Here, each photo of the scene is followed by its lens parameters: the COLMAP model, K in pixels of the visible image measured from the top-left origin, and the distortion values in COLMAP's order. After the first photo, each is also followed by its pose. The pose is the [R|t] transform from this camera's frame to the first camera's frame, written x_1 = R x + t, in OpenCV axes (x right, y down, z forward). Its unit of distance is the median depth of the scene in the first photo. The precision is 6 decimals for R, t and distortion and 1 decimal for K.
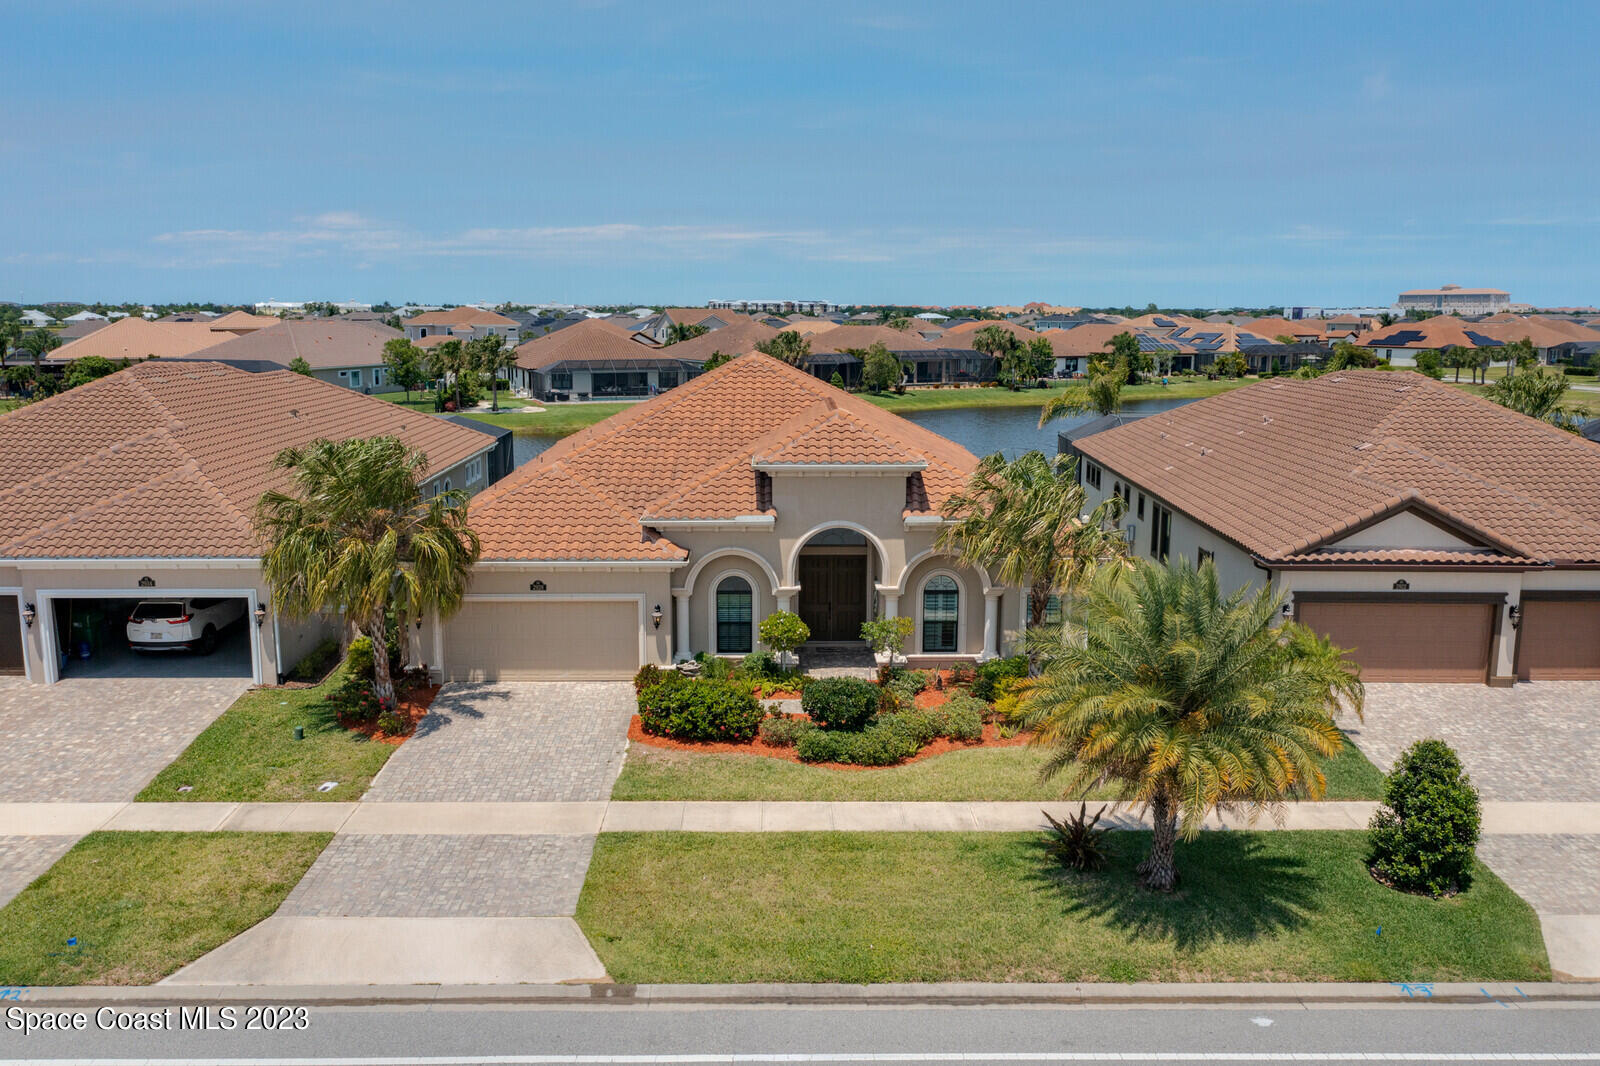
lens RADIAL K [[1260.6, 0, 800.0], [0, 1260.6, 533.0], [0, 0, 1]] dist [-0.020137, 0.001014]
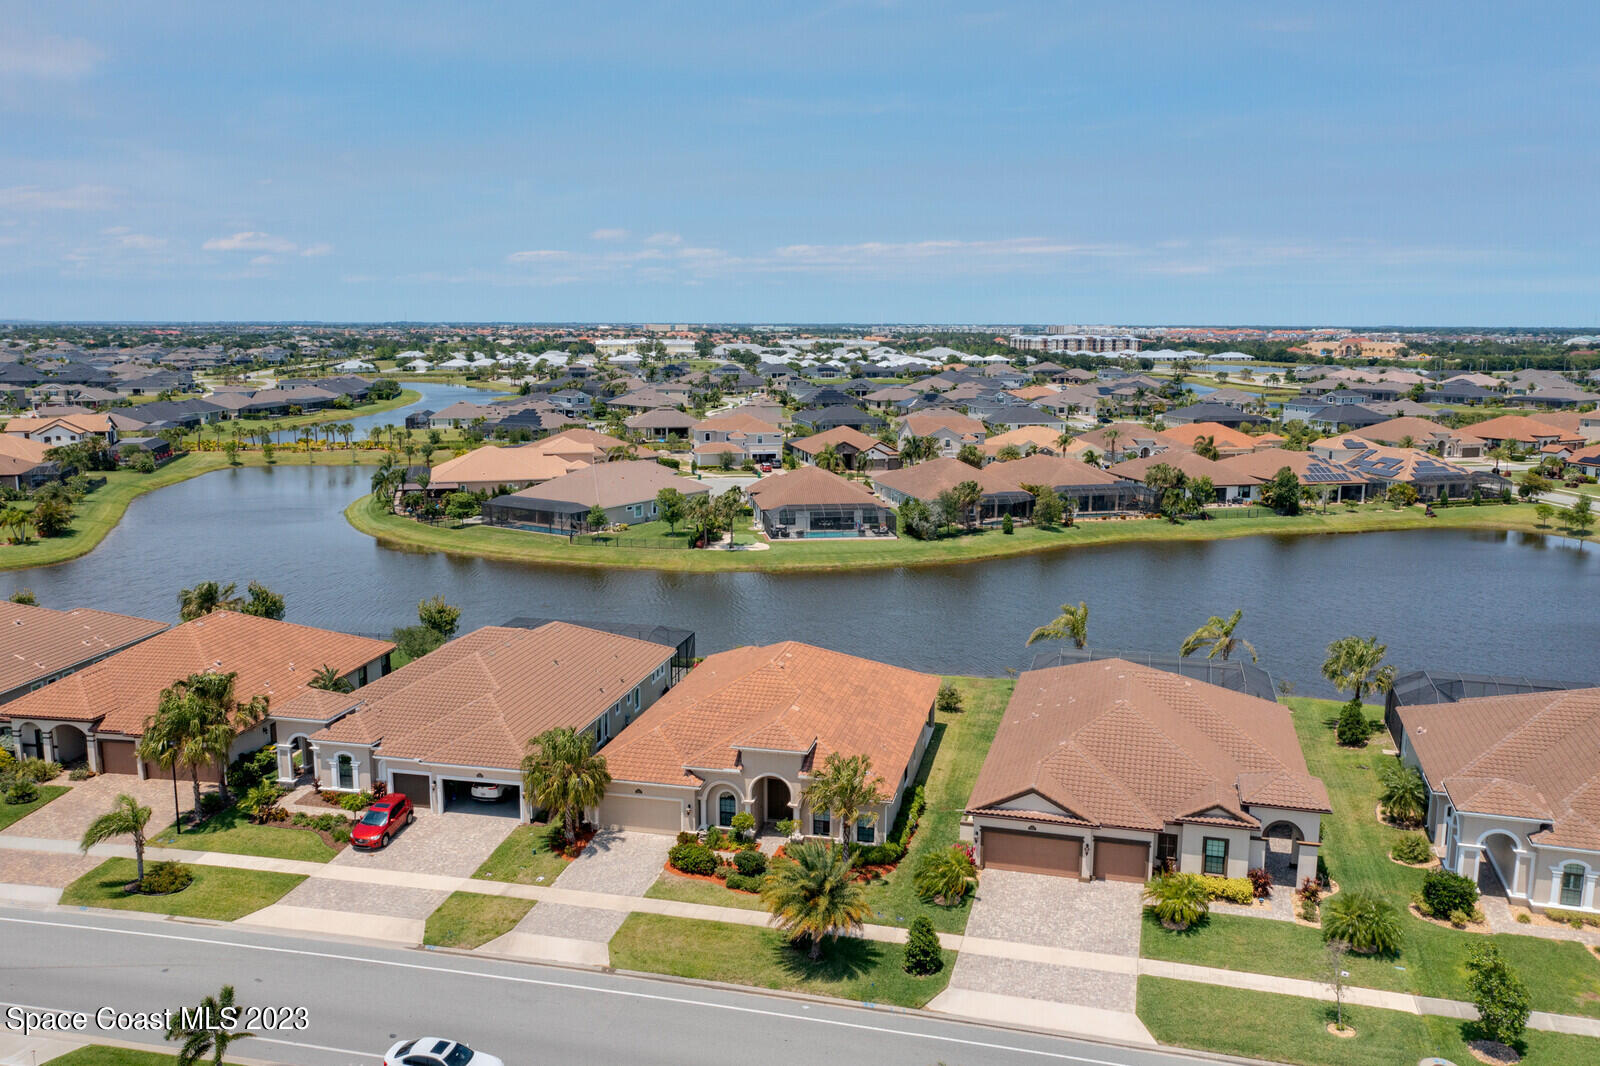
lens RADIAL K [[1260.6, 0, 800.0], [0, 1260.6, 533.0], [0, 0, 1]] dist [-0.020137, 0.001014]
pose [[0.969167, 0.041012, -0.242966, 0.602430], [-0.043482, 0.999043, -0.004809, -0.423384], [0.242537, 0.015225, 0.970023, -1.125941]]
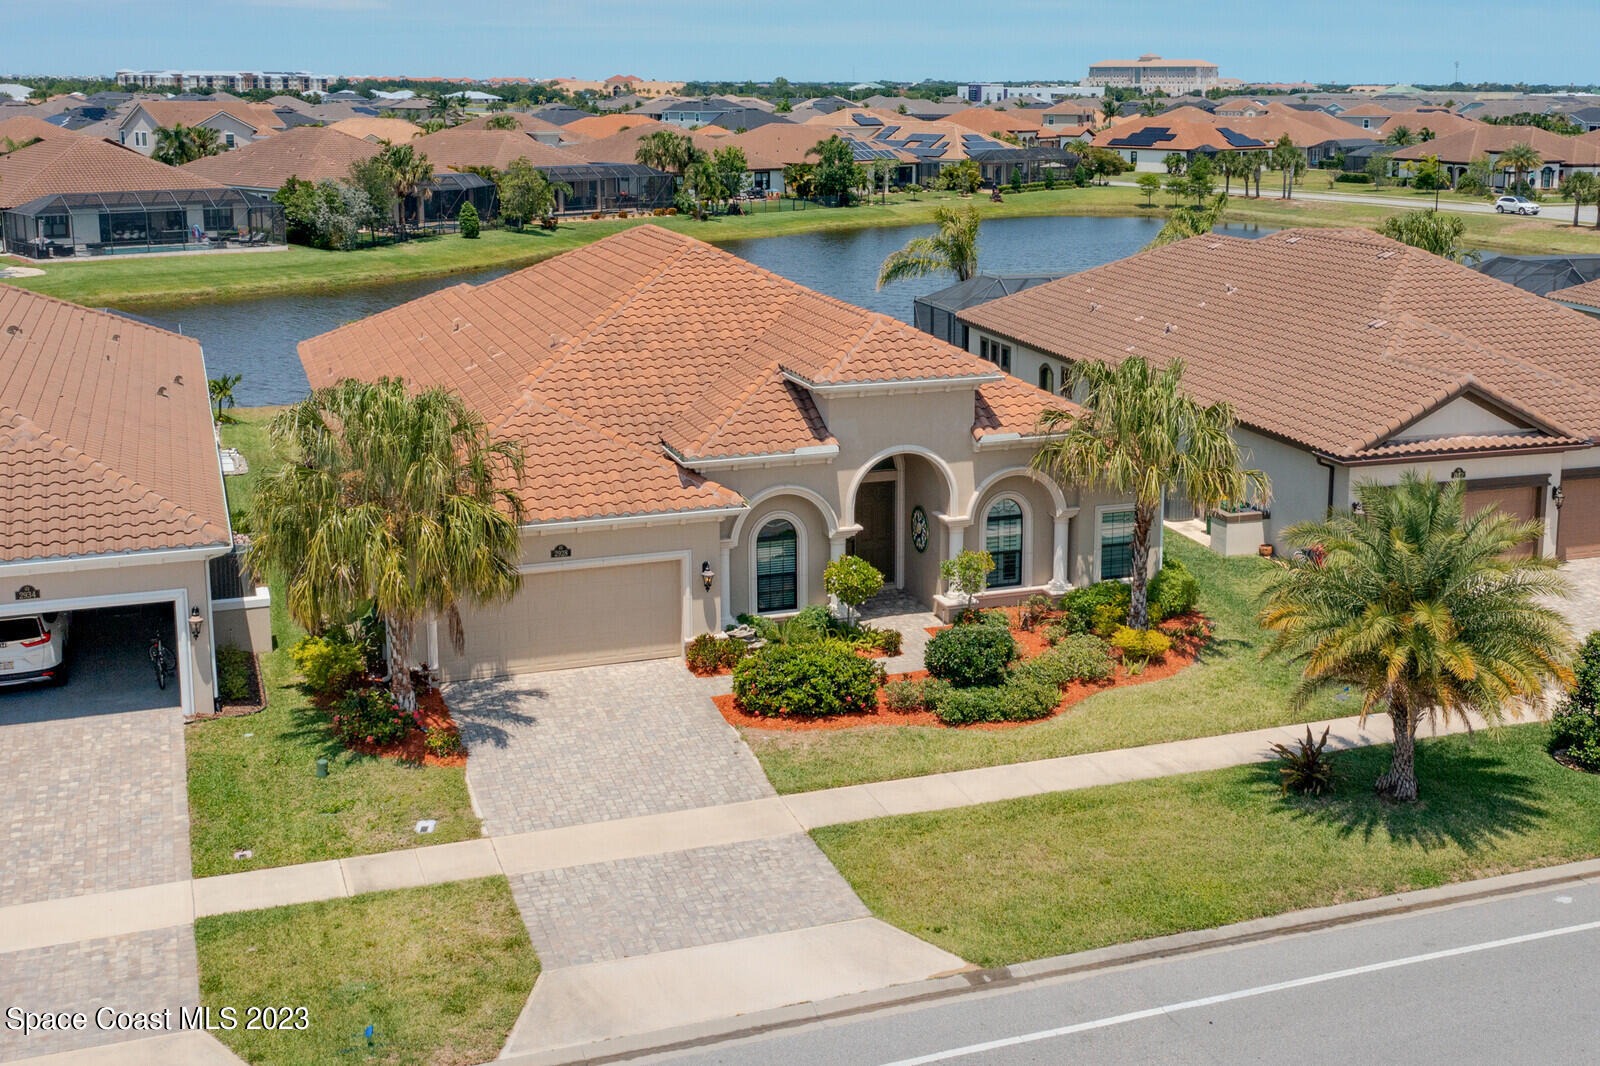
lens RADIAL K [[1798.7, 0, 936.2], [0, 1798.7, 438.7], [0, 0, 1]] dist [-0.019268, -0.000585]
pose [[0.935361, -0.064288, 0.347802, -0.379135], [0.057141, 0.997892, 0.030780, -0.051210], [-0.349047, -0.008917, 0.937063, -0.153122]]
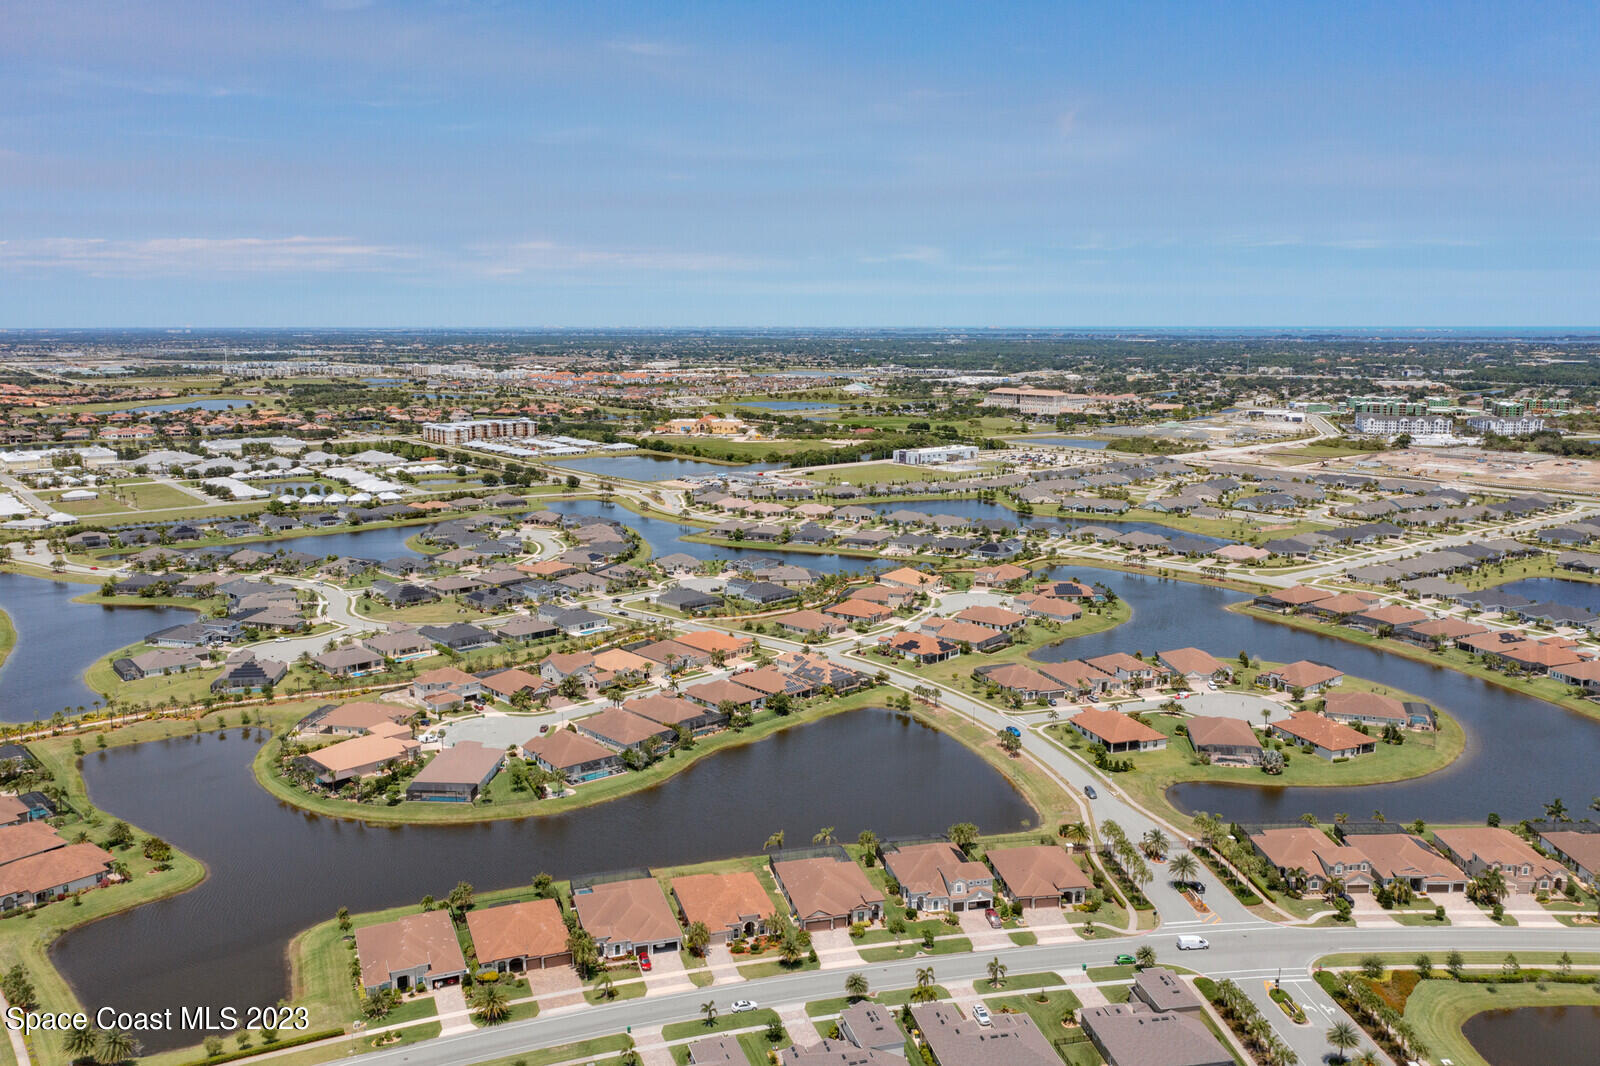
lens RADIAL K [[1260.6, 0, 800.0], [0, 1260.6, 533.0], [0, 0, 1]] dist [-0.020137, 0.001014]
pose [[0.964243, -0.048987, 0.260452, -1.637716], [0.050857, 0.998706, -0.000443, -2.473303], [-0.260093, 0.013673, 0.965487, -6.888697]]
